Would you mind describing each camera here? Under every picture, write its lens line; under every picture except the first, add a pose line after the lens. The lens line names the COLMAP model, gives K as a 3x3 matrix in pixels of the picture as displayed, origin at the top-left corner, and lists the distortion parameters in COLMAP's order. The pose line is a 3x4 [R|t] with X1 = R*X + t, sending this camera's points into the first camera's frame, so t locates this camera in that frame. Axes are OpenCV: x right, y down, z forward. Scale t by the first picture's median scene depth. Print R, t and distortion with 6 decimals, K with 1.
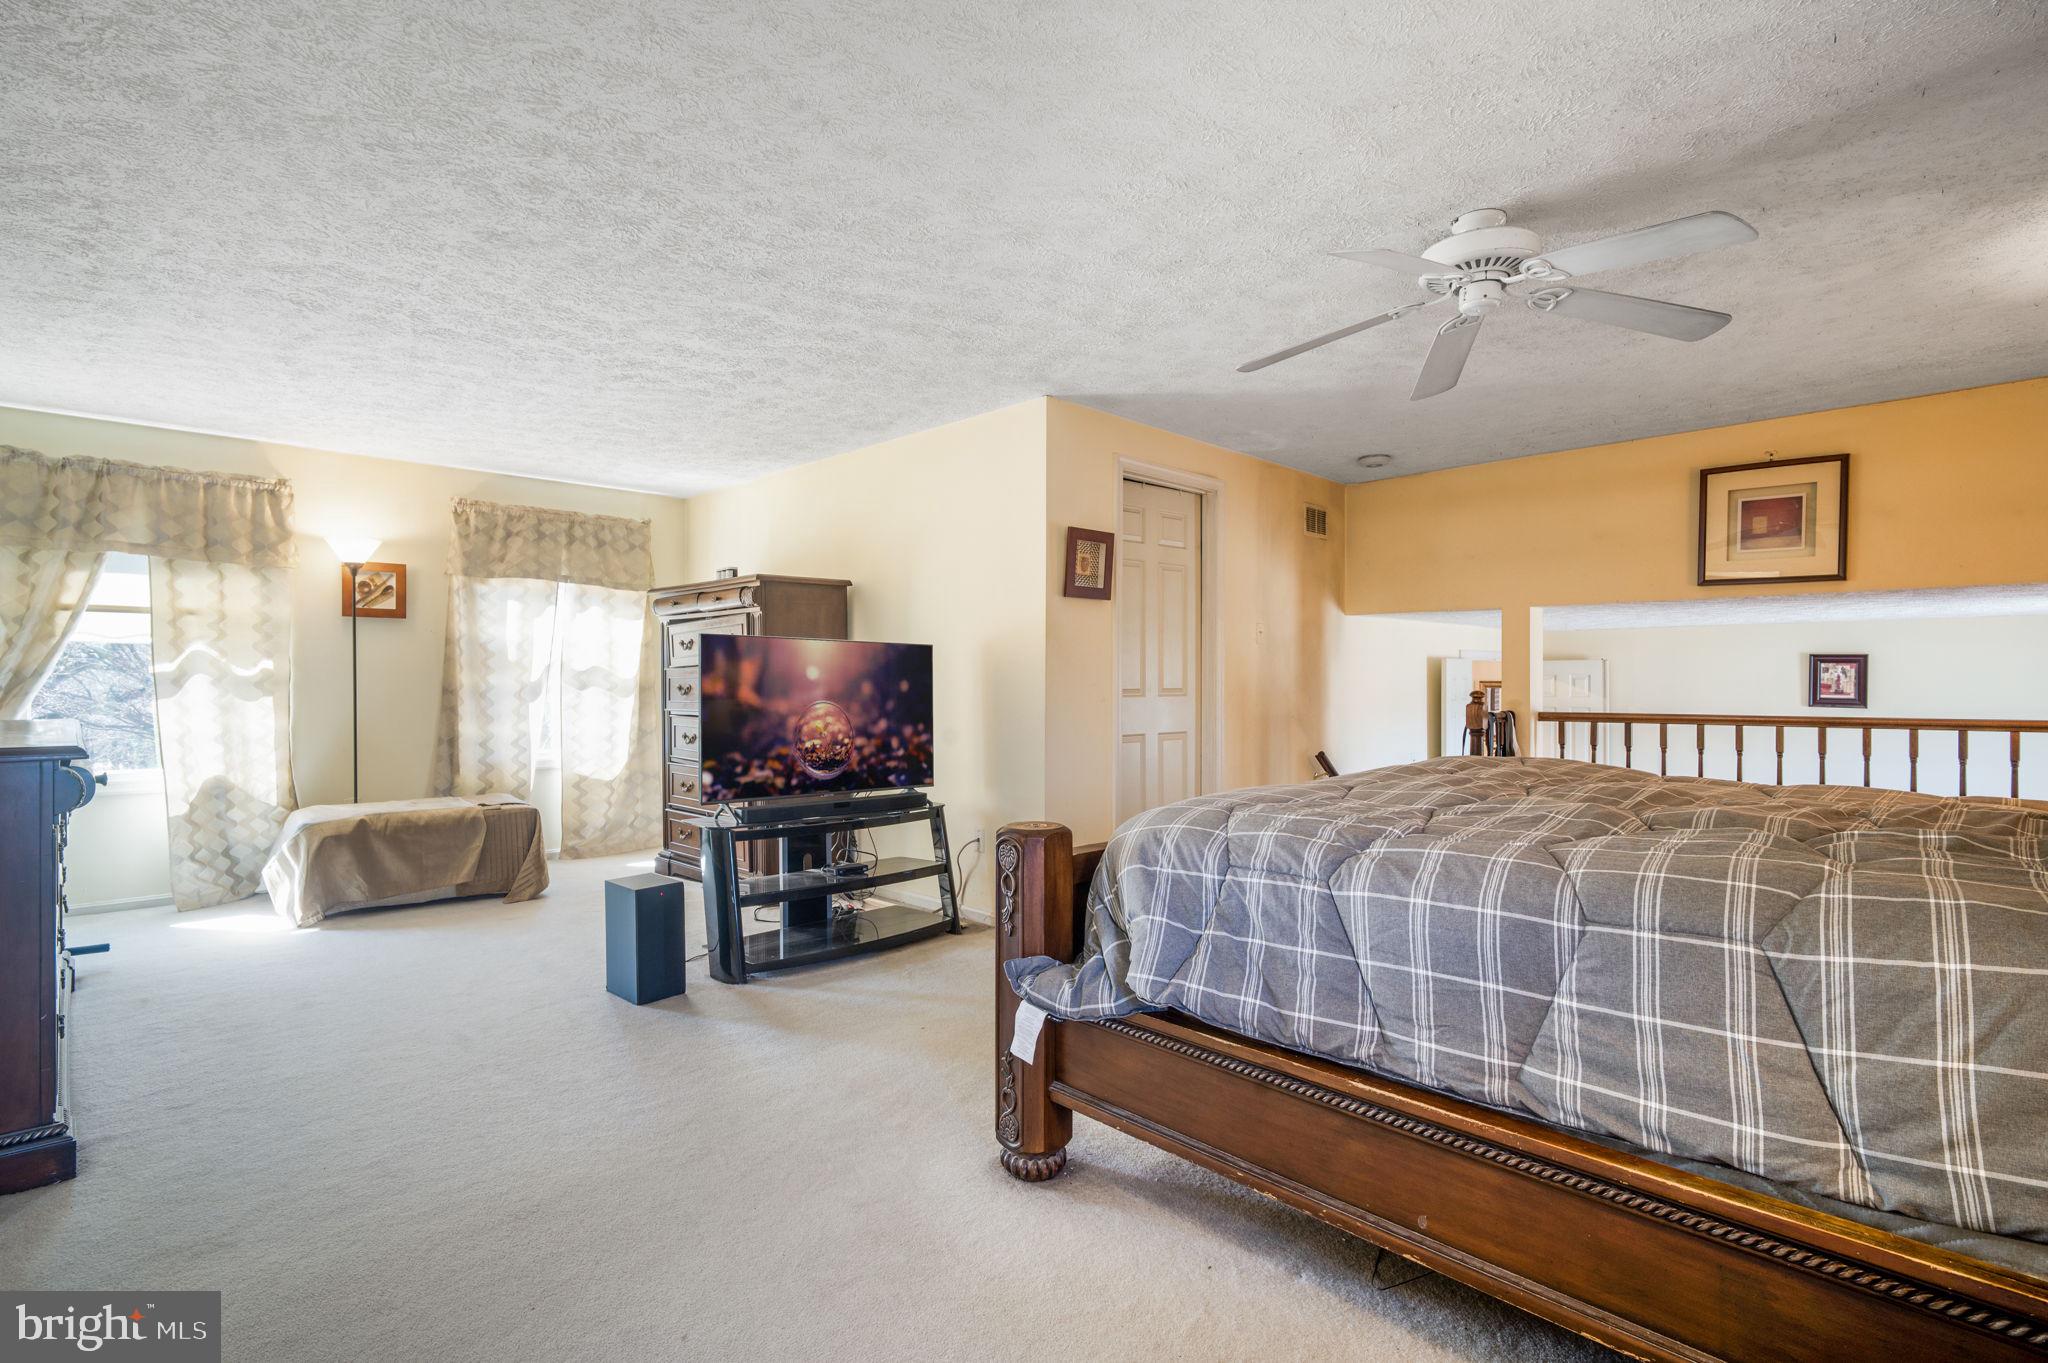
lens RADIAL K [[961.1, 0, 1007.4], [0, 961.1, 666.4], [0, 0, 1]] dist [-0.000705, -0.000966]
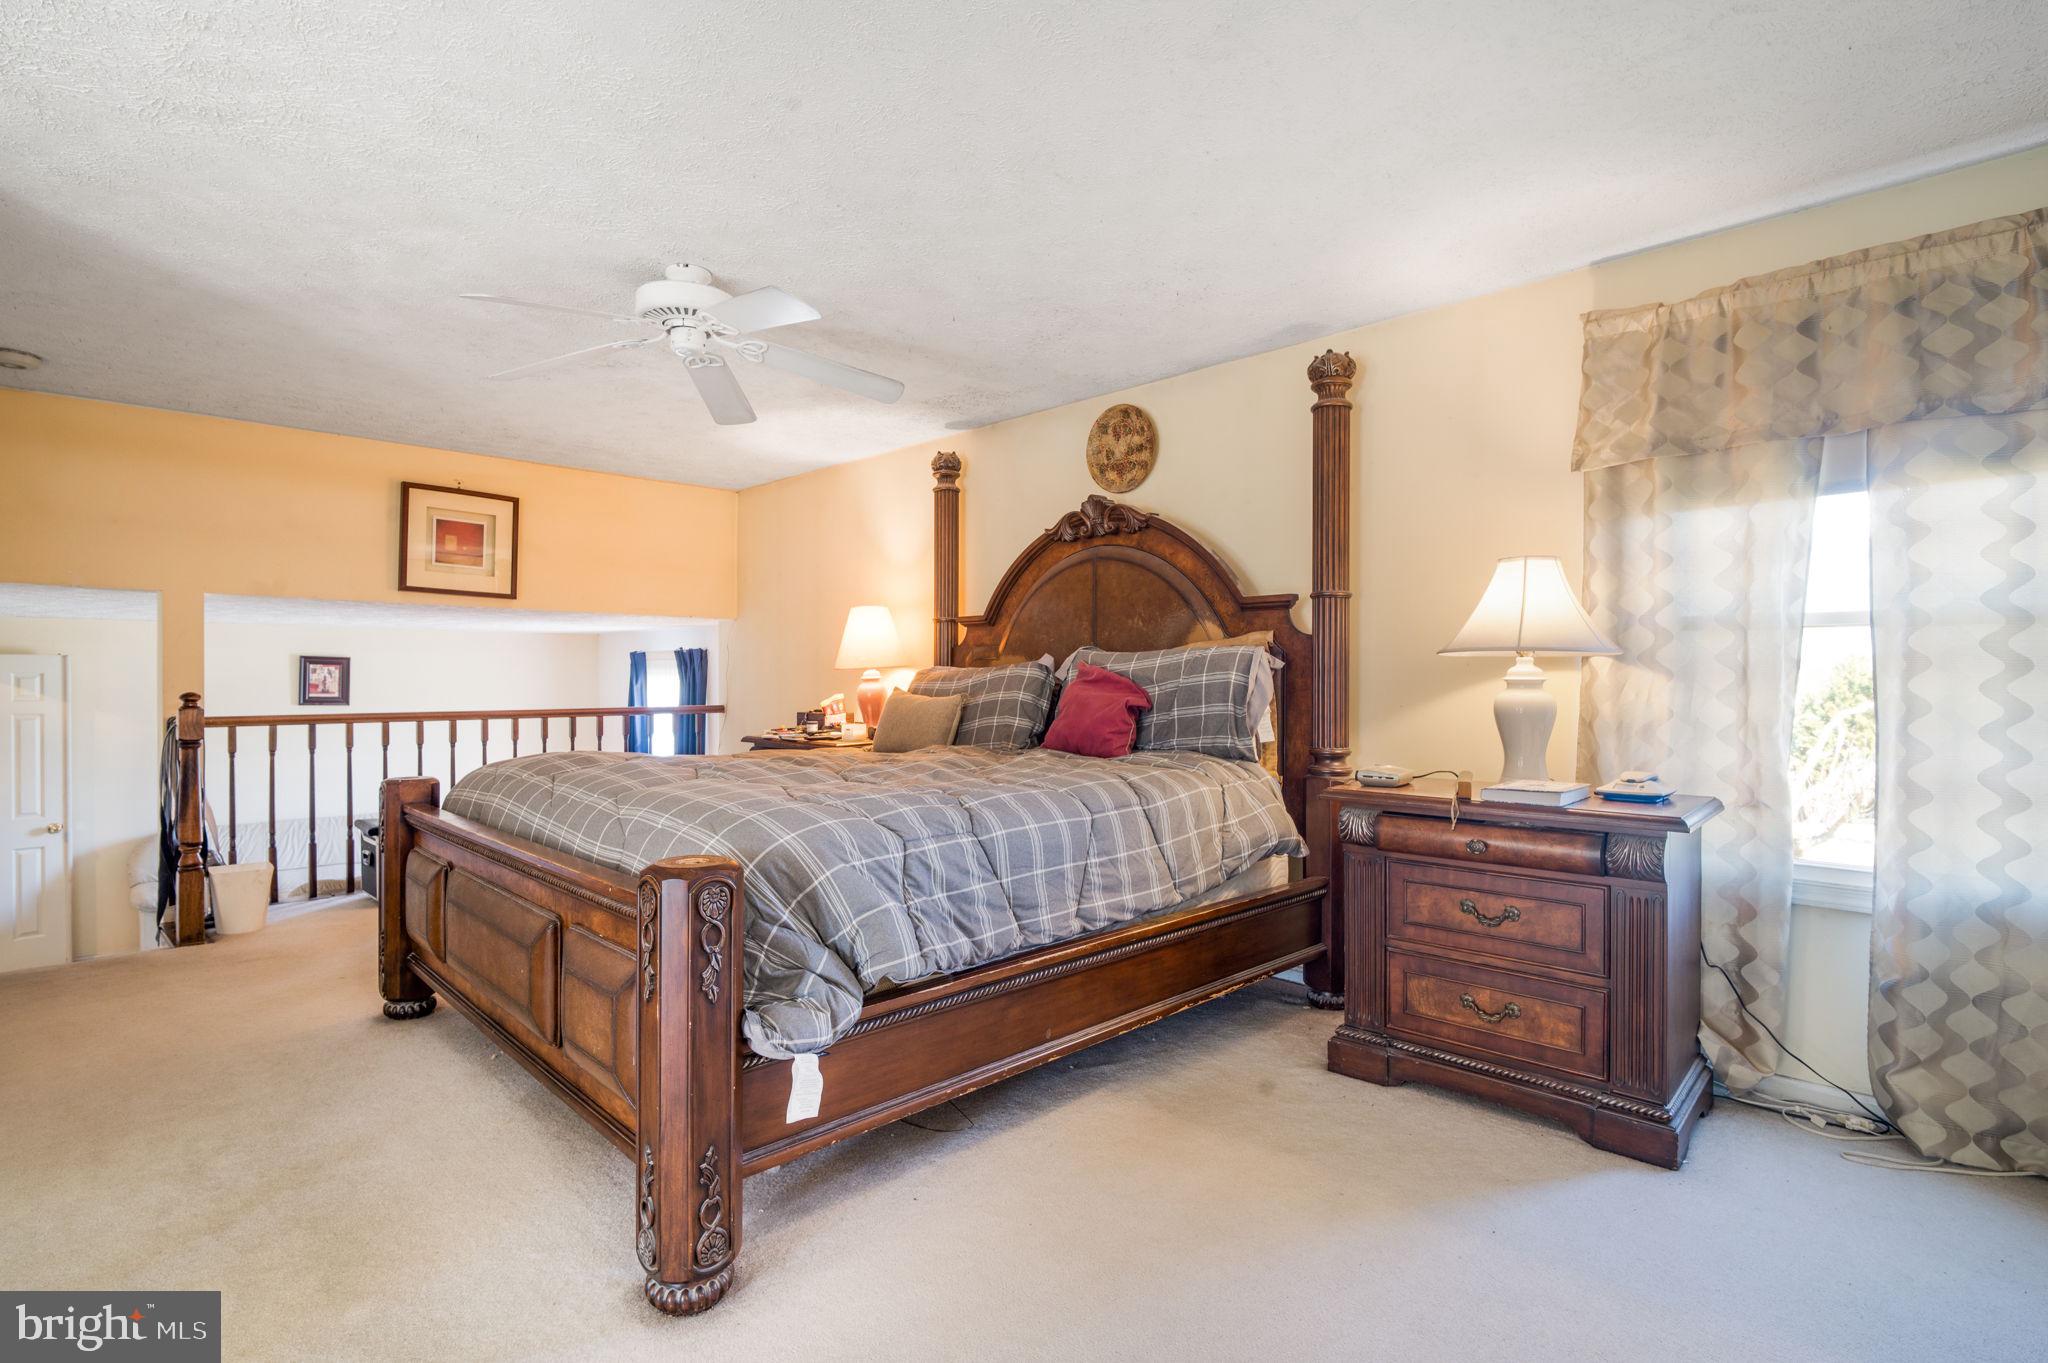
lens RADIAL K [[961.1, 0, 1007.4], [0, 961.1, 666.4], [0, 0, 1]] dist [-0.000705, -0.000966]
pose [[0.012429, 0.014330, 0.999820, -0.329098], [-0.012984, 0.999815, -0.014169, 0.005754], [-0.999838, -0.012806, 0.012613, 0.316066]]
